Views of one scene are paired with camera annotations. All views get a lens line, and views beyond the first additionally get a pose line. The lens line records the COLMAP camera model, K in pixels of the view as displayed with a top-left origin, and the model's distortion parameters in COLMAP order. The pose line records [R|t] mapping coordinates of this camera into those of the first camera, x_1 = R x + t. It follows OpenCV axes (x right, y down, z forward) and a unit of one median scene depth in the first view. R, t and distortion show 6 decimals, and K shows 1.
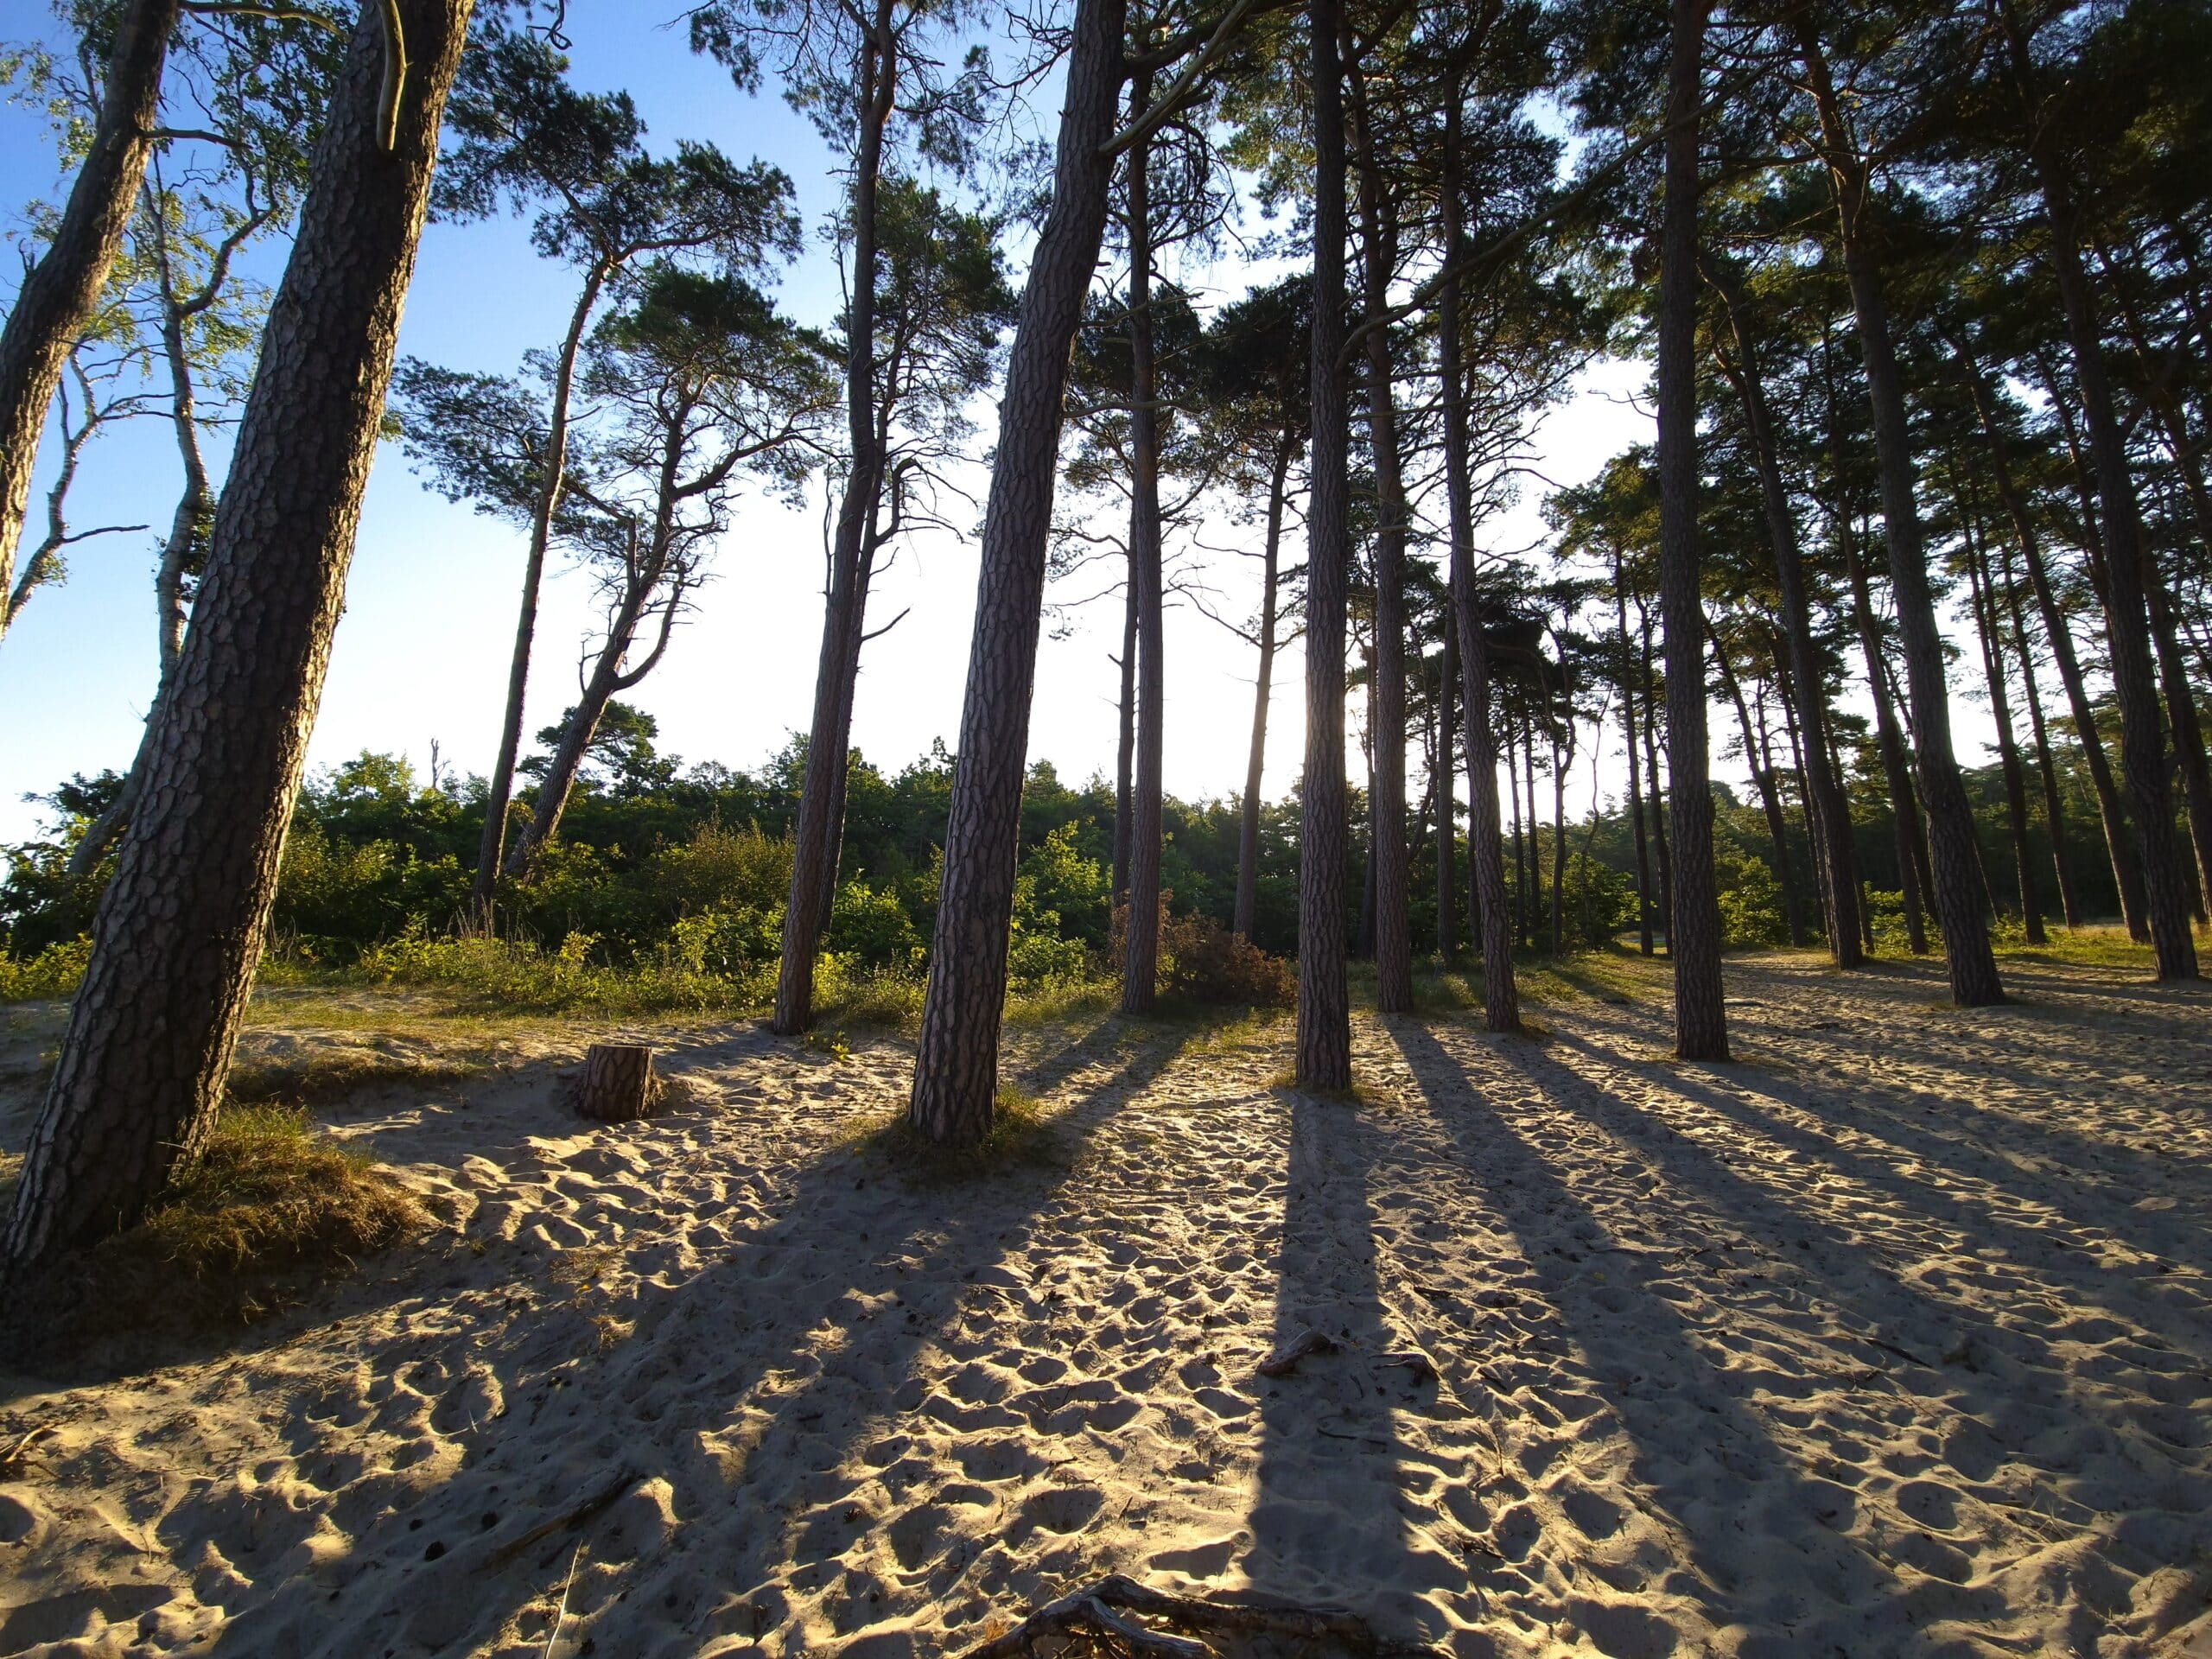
lens RADIAL K [[878.7, 0, 1106.0], [0, 878.7, 829.5], [0, 0, 1]] dist [0.017185, -0.010920]
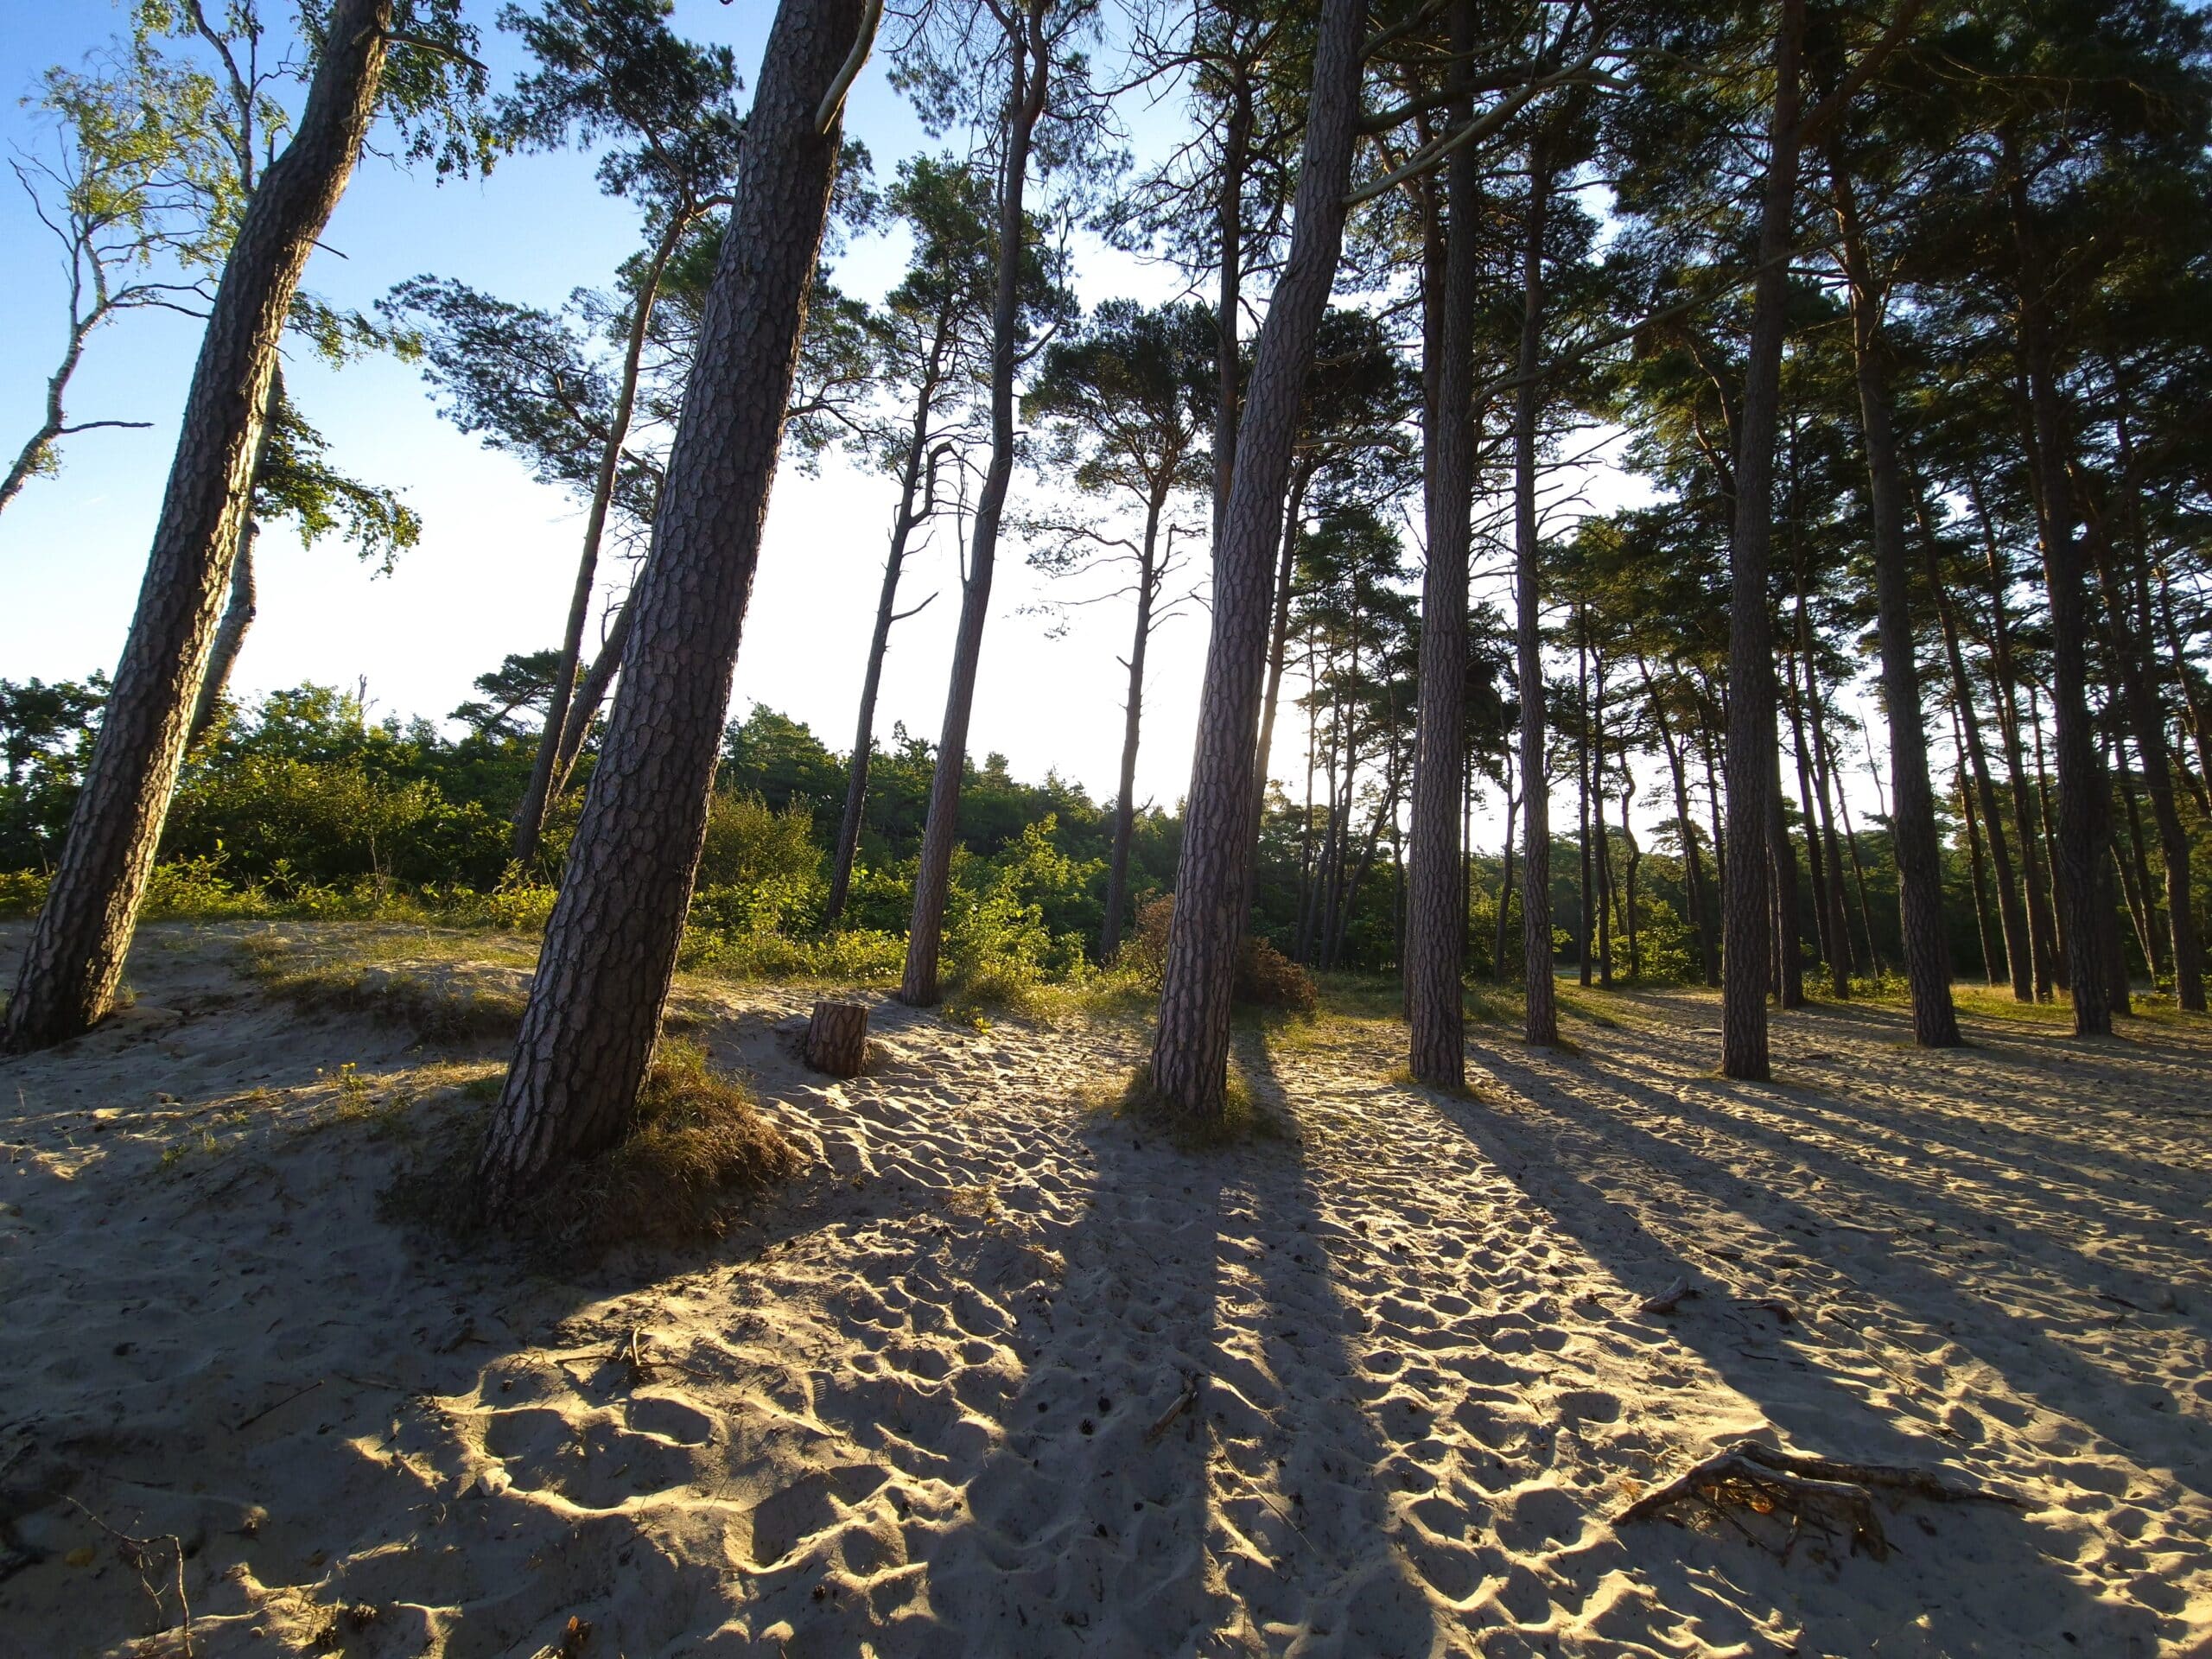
lens RADIAL K [[877.1, 0, 1106.0], [0, 877.1, 829.5], [0, 0, 1]] dist [0.020355, -0.012937]
pose [[0.993159, 0.078853, 0.086120, -0.127380], [-0.078917, 0.996878, -0.002663, 0.007005], [-0.086061, -0.004152, 0.996281, -0.019198]]
